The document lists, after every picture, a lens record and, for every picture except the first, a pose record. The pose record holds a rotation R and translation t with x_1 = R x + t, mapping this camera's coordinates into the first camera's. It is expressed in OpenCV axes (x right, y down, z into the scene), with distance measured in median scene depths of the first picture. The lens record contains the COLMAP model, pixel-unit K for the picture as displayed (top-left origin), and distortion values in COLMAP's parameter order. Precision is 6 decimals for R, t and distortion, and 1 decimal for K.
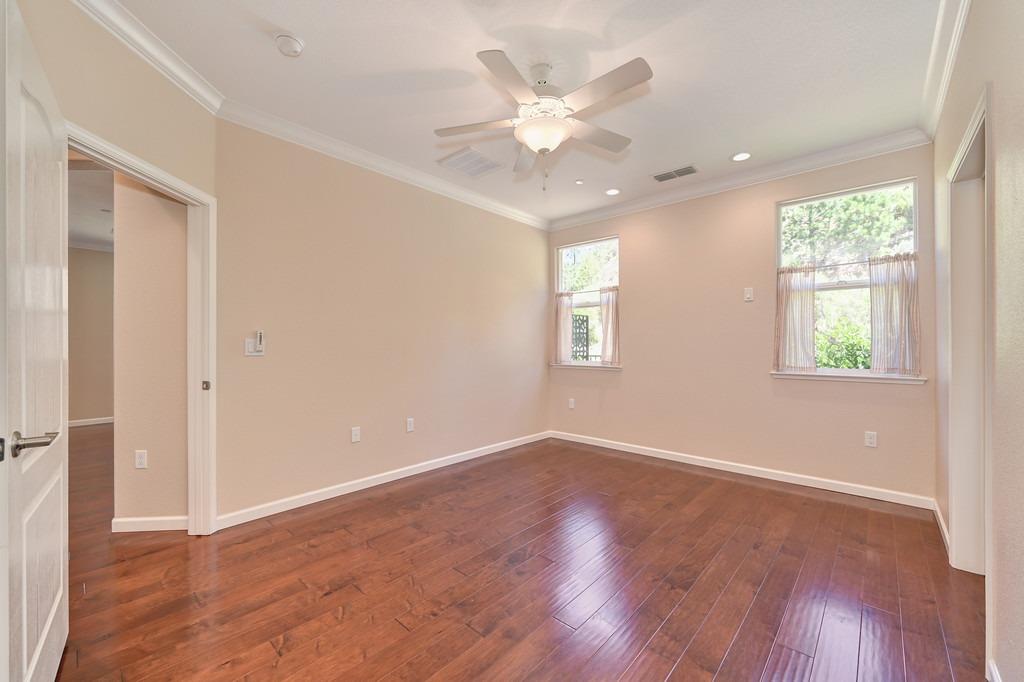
lens RADIAL K [[406.7, 0, 516.5], [0, 406.7, 343.7], [0, 0, 1]] dist [-0.002178, -0.000358]
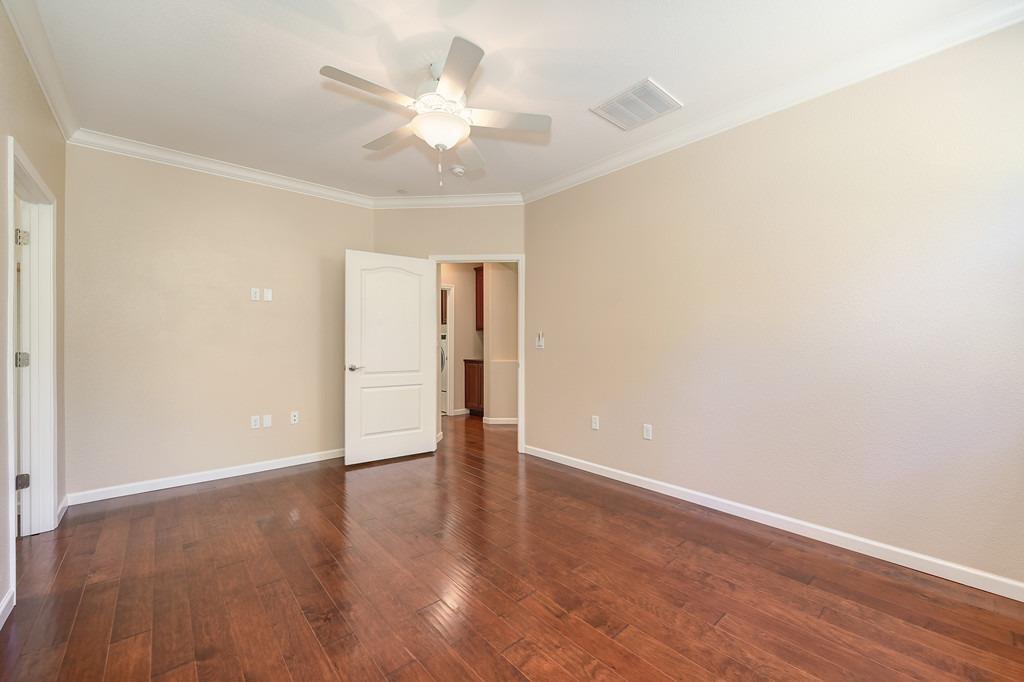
lens RADIAL K [[406.7, 0, 516.5], [0, 406.7, 343.7], [0, 0, 1]] dist [-0.002178, -0.000358]
pose [[-0.114215, 0.008046, -0.993423, 0.664032], [0.000297, 0.999967, 0.008065, -0.000997], [0.993456, 0.000626, -0.114214, 0.829547]]
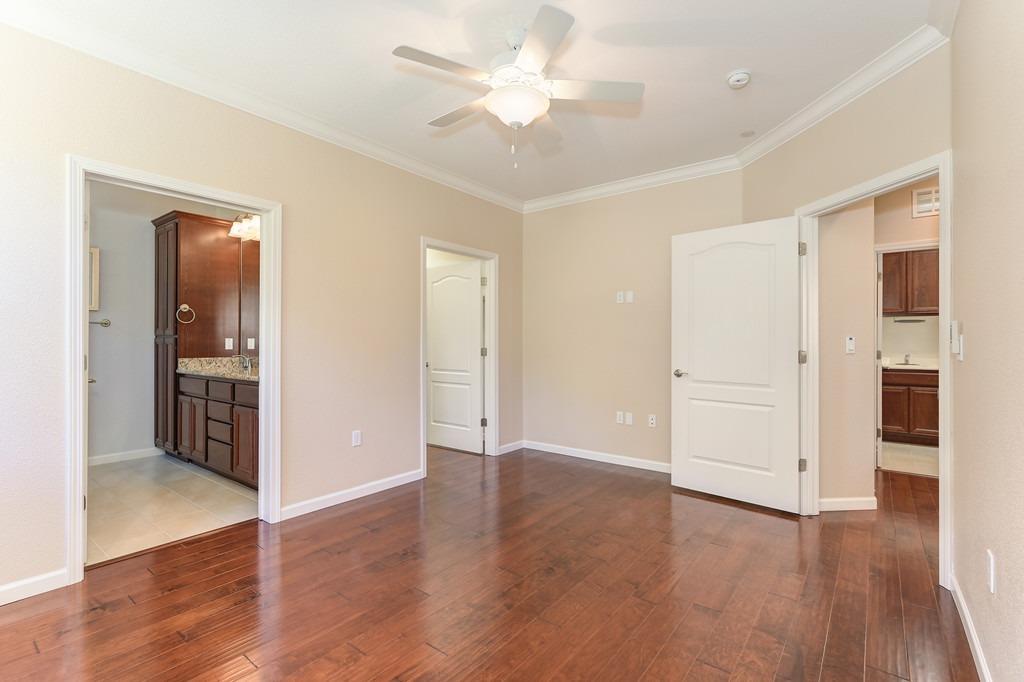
lens RADIAL K [[467.3, 0, 517.8], [0, 467.3, 339.9], [0, 0, 1]] dist [0.012929, 0.000023]
pose [[-0.996803, 0.001047, -0.079897, 0.094063], [0.001334, 0.999993, -0.003537, 0.000461], [0.079893, -0.003632, -0.996797, 1.293349]]
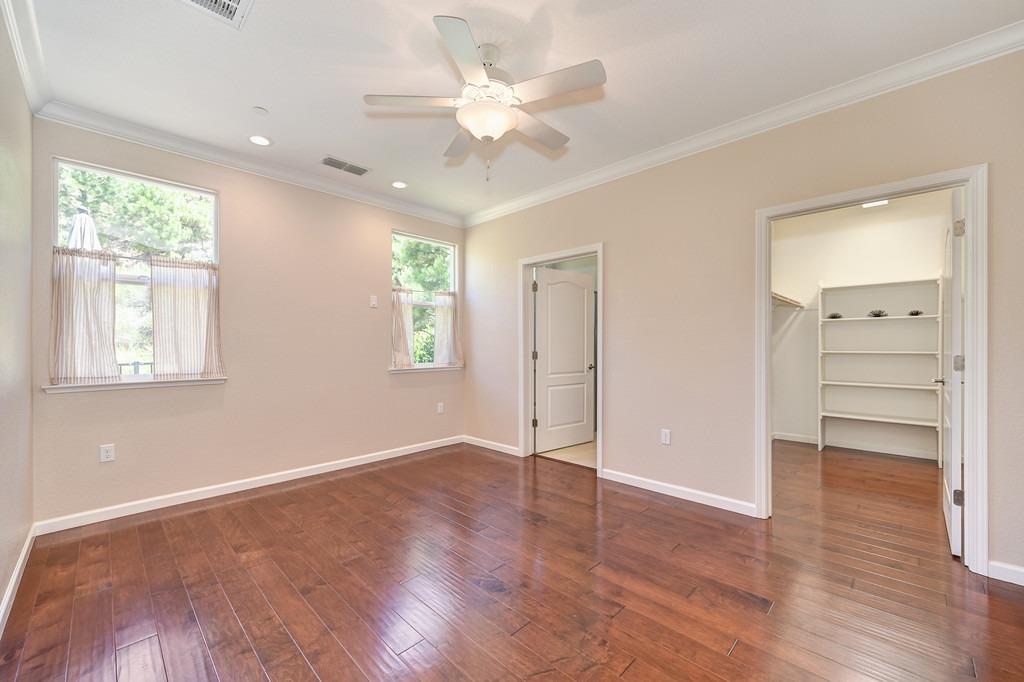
lens RADIAL K [[406.7, 0, 516.5], [0, 406.7, 343.7], [0, 0, 1]] dist [-0.002178, -0.000358]
pose [[0.029691, 0.004486, 0.999549, -0.554260], [0.001764, 0.999988, -0.004540, 0.002028], [-0.999558, 0.001898, 0.029683, 0.579738]]
